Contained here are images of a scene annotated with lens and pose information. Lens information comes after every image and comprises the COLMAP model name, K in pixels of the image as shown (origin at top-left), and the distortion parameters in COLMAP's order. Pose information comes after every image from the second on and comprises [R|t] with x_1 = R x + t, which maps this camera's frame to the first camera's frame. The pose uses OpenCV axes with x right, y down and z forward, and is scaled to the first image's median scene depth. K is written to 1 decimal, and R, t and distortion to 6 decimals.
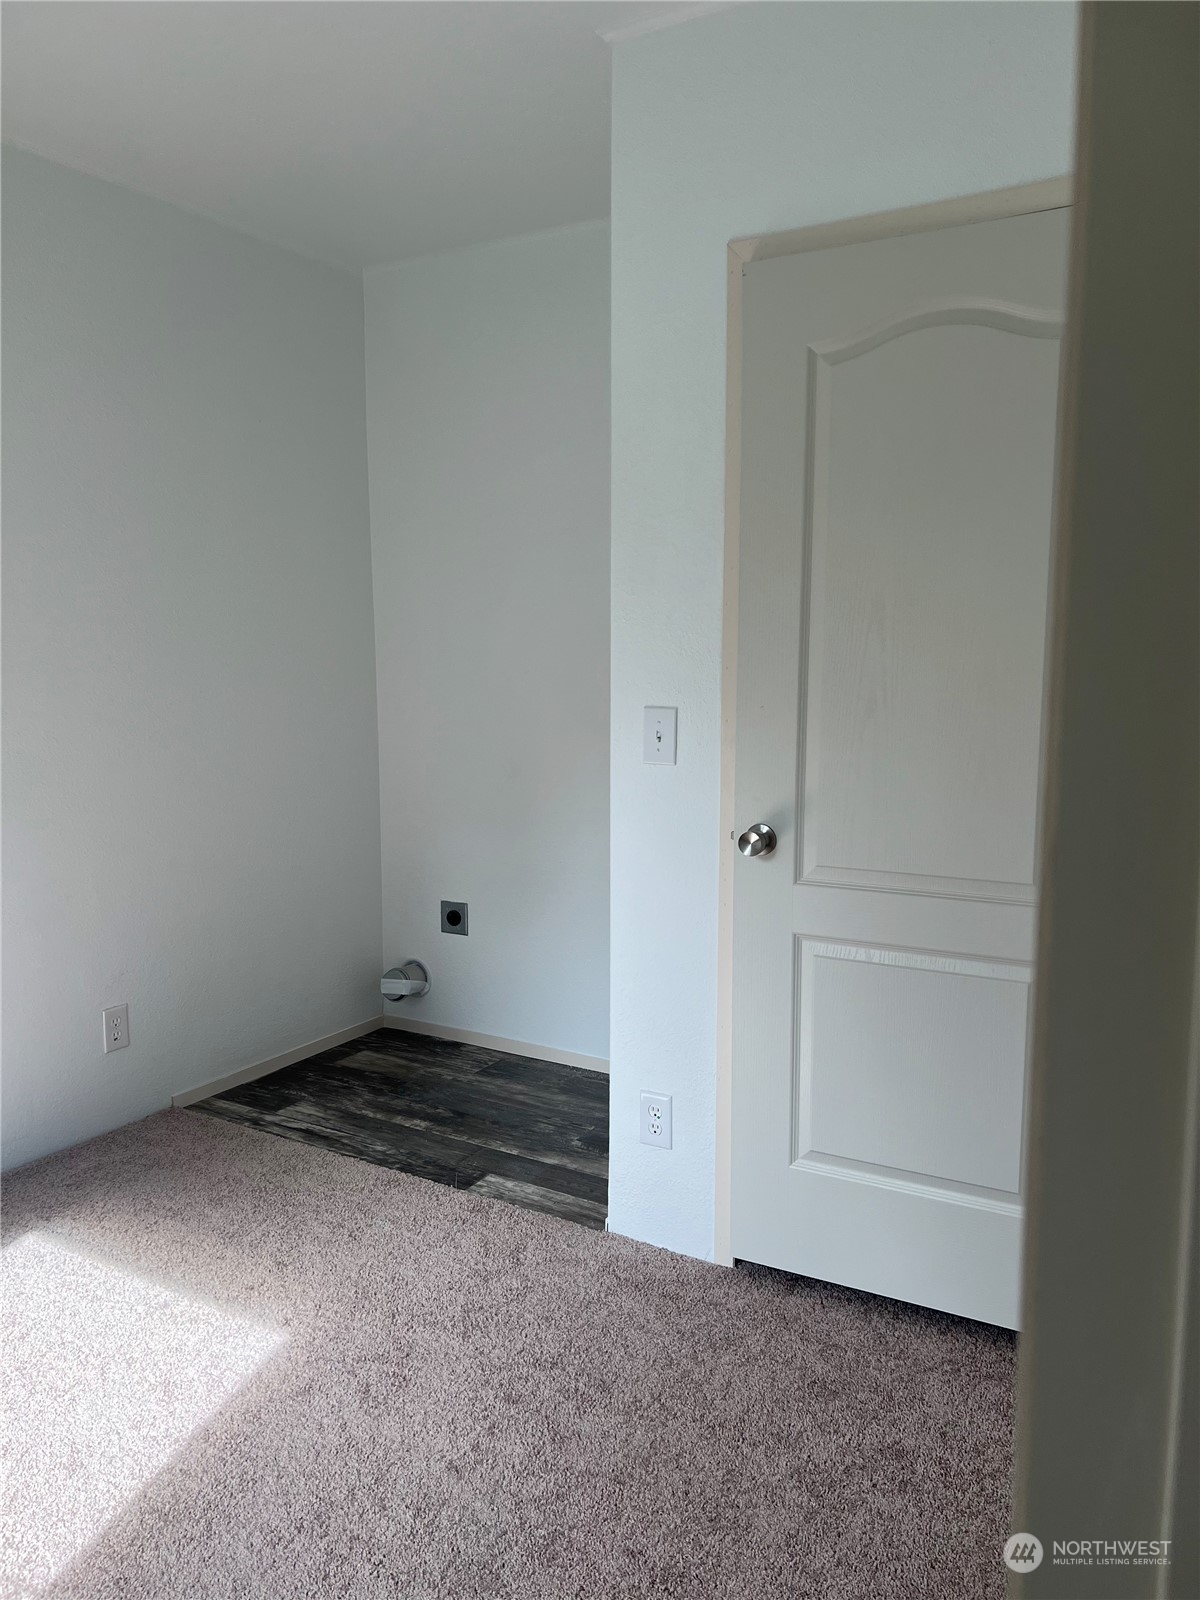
lens RADIAL K [[1208.4, 0, 599.8], [0, 1208.4, 792.3], [0, 0, 1]] dist [0.049946, -0.051384]
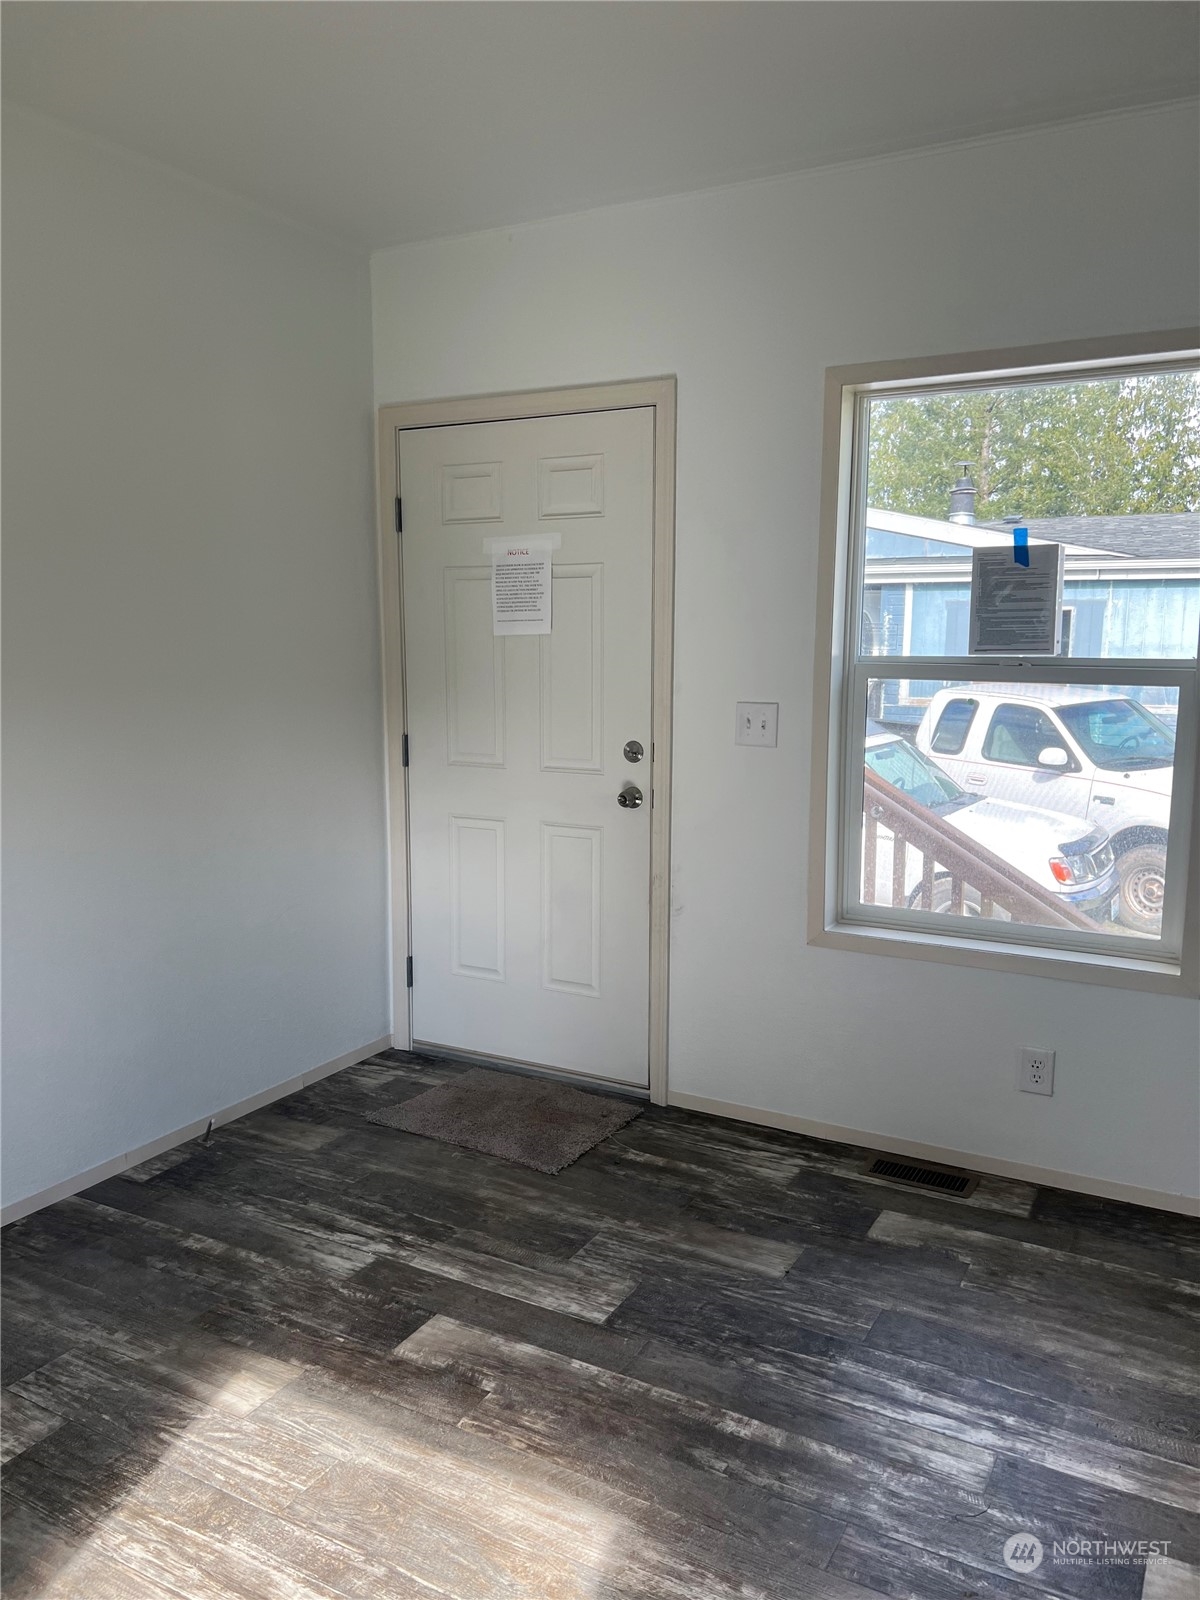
lens RADIAL K [[1208.4, 0, 599.8], [0, 1208.4, 813.4], [0, 0, 1]] dist [0.049946, -0.051384]
pose [[-0.999449, 0.003445, -0.033009, -0.056225], [-0.005350, 0.964865, 0.262692, -0.190392], [0.032754, 0.262724, -0.964315, 1.473339]]
